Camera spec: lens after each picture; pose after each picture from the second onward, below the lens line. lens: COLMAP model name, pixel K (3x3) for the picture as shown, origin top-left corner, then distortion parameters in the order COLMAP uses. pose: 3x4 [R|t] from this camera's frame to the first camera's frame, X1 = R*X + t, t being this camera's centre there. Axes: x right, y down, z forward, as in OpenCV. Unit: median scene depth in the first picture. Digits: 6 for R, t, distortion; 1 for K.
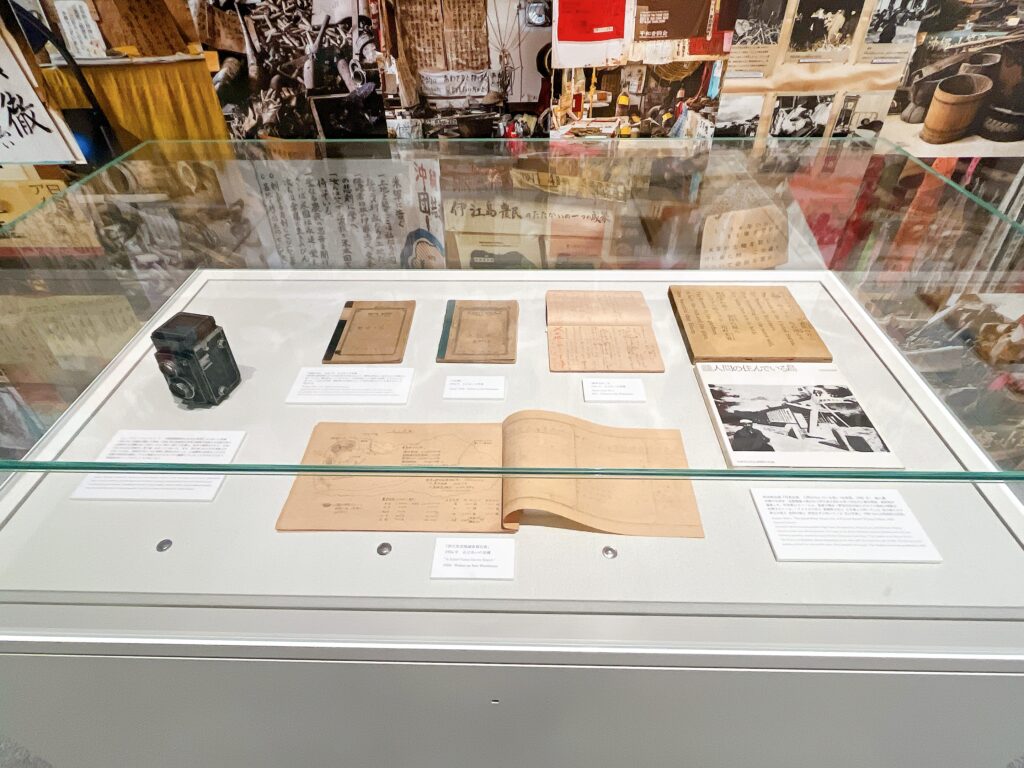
lens RADIAL K [[581.9, 0, 510.5], [0, 581.9, 385.8], [0, 0, 1]] dist [-0.001397, -0.000592]
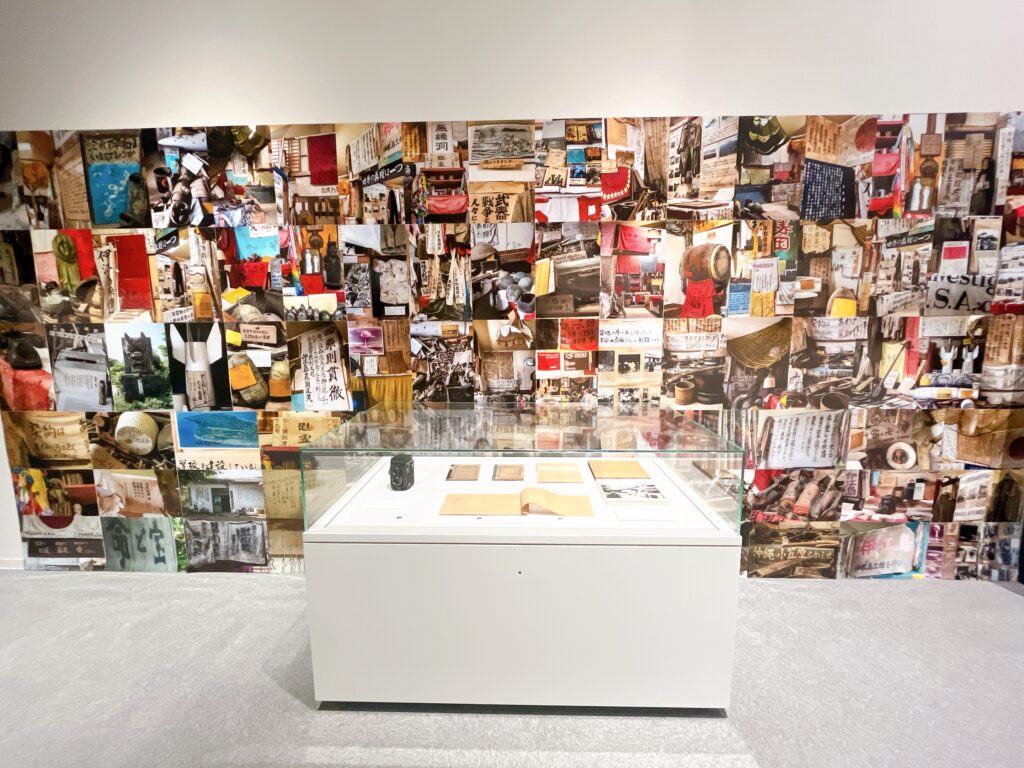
lens RADIAL K [[446.2, 0, 511.8], [0, 446.2, 385.4], [0, 0, 1]] dist [-0.001082, -0.000043]
pose [[0.999955, 0.008222, 0.004630, -0.051251], [-0.004677, 0.858000, -0.513629, 0.553119], [-0.008195, 0.513584, 0.858000, -0.780586]]
